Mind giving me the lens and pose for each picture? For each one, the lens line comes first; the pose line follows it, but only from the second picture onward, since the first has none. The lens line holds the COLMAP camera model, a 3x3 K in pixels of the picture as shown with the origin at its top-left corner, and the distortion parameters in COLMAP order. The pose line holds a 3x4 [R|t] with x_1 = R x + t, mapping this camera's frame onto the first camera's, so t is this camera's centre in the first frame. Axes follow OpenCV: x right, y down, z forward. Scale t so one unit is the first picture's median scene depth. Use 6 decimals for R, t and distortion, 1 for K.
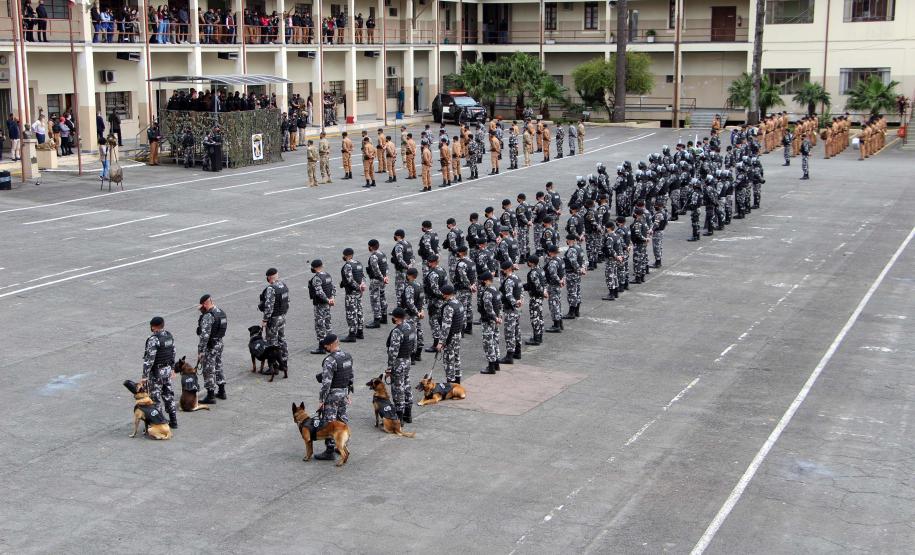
lens RADIAL K [[1363.0, 0, 457.5], [0, 1363.0, 277.5], [0, 0, 1]] dist [0.161755, 0.040563]
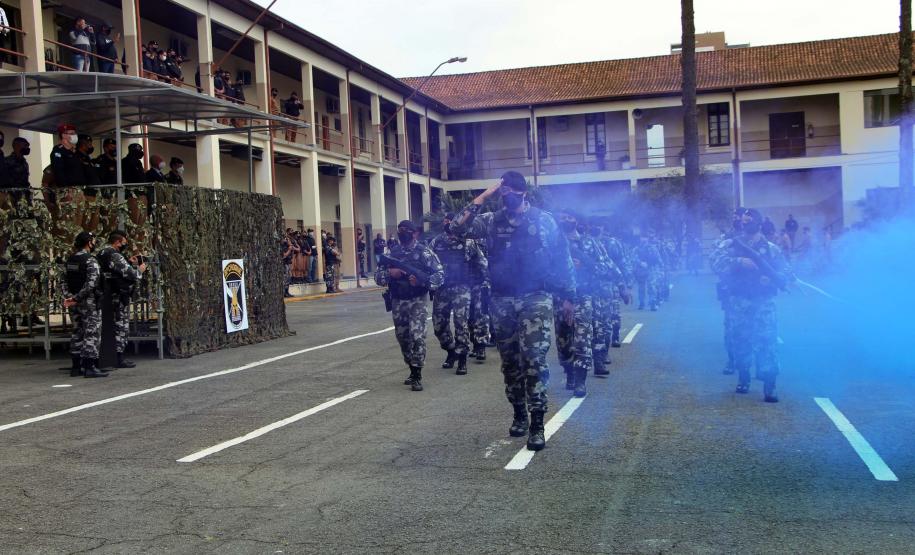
lens RADIAL K [[1123.5, 0, 457.5], [0, 1123.5, 277.5], [0, 0, 1]] dist [-0.013667, 0.036727]
pose [[0.981938, -0.048259, 0.182943, -0.092898], [0.076080, 0.986019, -0.148249, -0.034789], [-0.173231, 0.159489, 0.971882, 0.464897]]
